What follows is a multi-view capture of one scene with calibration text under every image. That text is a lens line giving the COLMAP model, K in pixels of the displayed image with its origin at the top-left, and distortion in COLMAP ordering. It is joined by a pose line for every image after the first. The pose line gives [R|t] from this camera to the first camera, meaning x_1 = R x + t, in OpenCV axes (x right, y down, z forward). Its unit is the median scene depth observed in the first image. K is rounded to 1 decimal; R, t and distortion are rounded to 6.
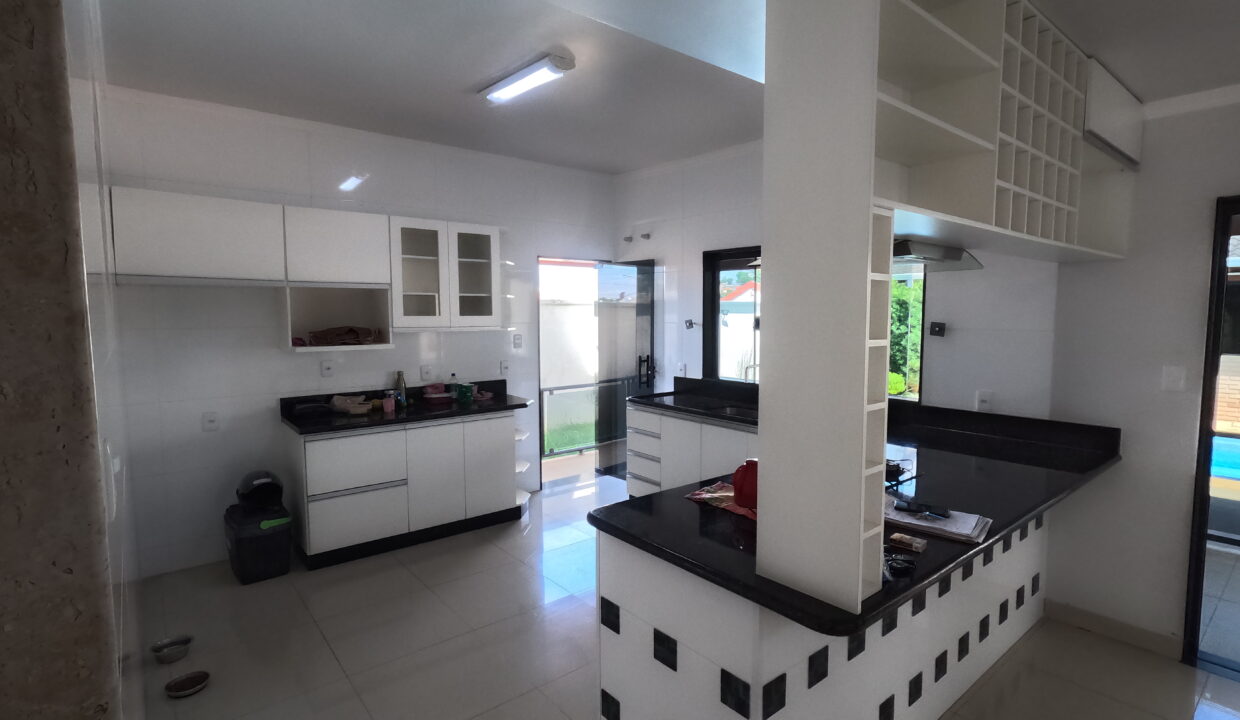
lens RADIAL K [[595.9, 0, 618.1], [0, 595.9, 363.9], [0, 0, 1]] dist [-0.001441, 0.000229]
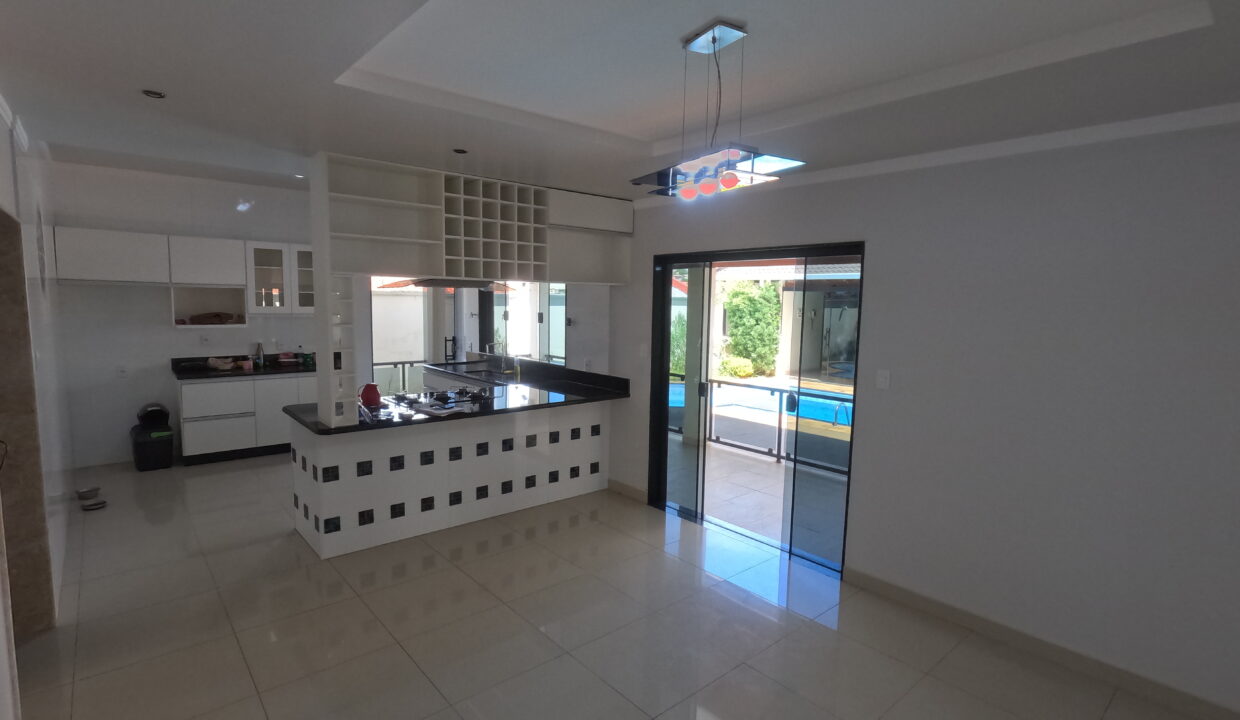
lens RADIAL K [[595.5, 0, 620.0], [0, 595.5, 360.0], [0, 0, 1]] dist [-0.003500, -0.000487]
pose [[0.999250, 0.017672, 0.034451, 0.515393], [-0.018179, 0.999730, 0.014463, 0.017902], [-0.034186, -0.015078, 0.999302, -0.547423]]
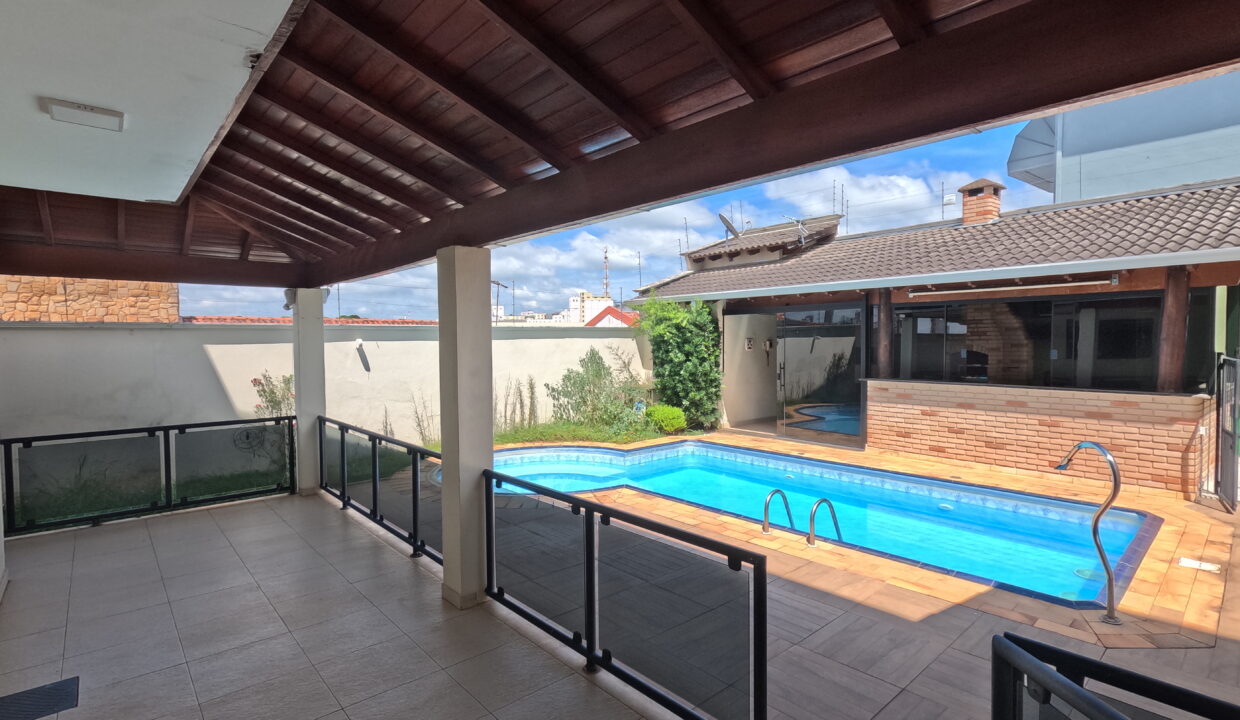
lens RADIAL K [[595.5, 0, 620.0], [0, 595.5, 360.0], [0, 0, 1]] dist [-0.003500, -0.000487]
pose [[0.999264, -0.005178, 0.038021, 1.051165], [0.007209, 0.998544, -0.053466, -0.022330], [-0.037688, 0.053701, 0.997846, 0.379749]]
